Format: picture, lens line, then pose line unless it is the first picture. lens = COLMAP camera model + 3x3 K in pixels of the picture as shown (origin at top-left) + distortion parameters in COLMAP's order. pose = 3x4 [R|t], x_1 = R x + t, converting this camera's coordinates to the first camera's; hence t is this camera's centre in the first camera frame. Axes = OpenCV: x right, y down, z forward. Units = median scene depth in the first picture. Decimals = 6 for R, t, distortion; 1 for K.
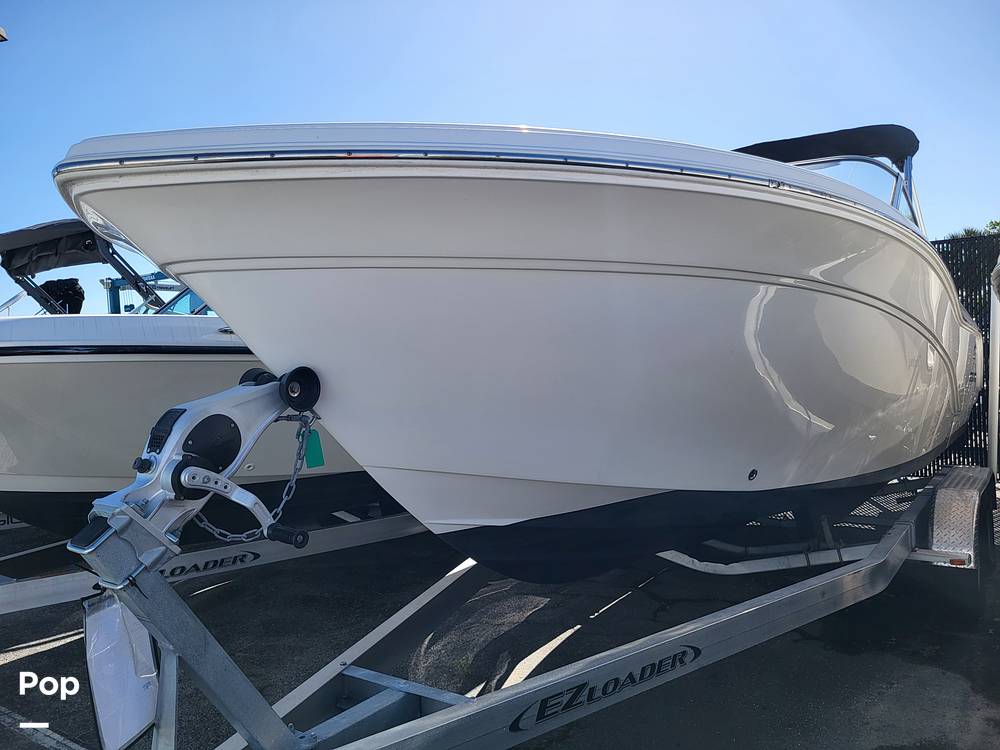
lens RADIAL K [[772.6, 0, 505.8], [0, 772.6, 372.0], [0, 0, 1]] dist [0.041542, -0.047746]
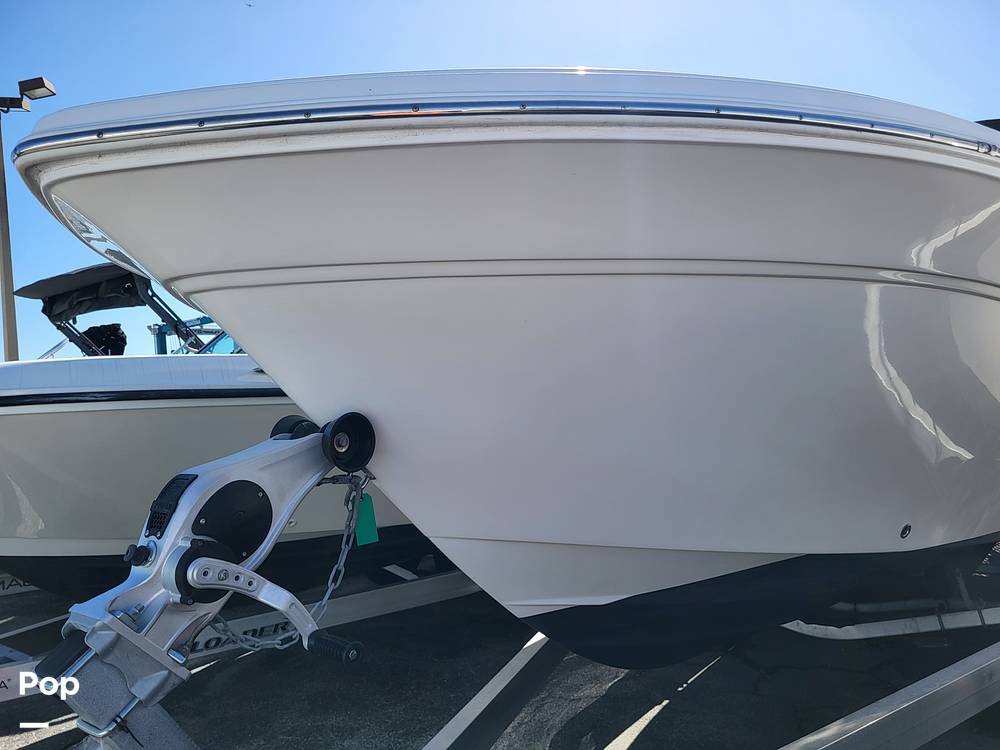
lens RADIAL K [[772.6, 0, 505.8], [0, 772.6, 372.0], [0, 0, 1]] dist [0.041542, -0.047746]
pose [[0.998303, -0.027020, -0.051576, -0.057580], [0.024654, 0.998639, -0.045967, -0.006227], [0.052748, 0.044617, 0.997611, 0.200937]]
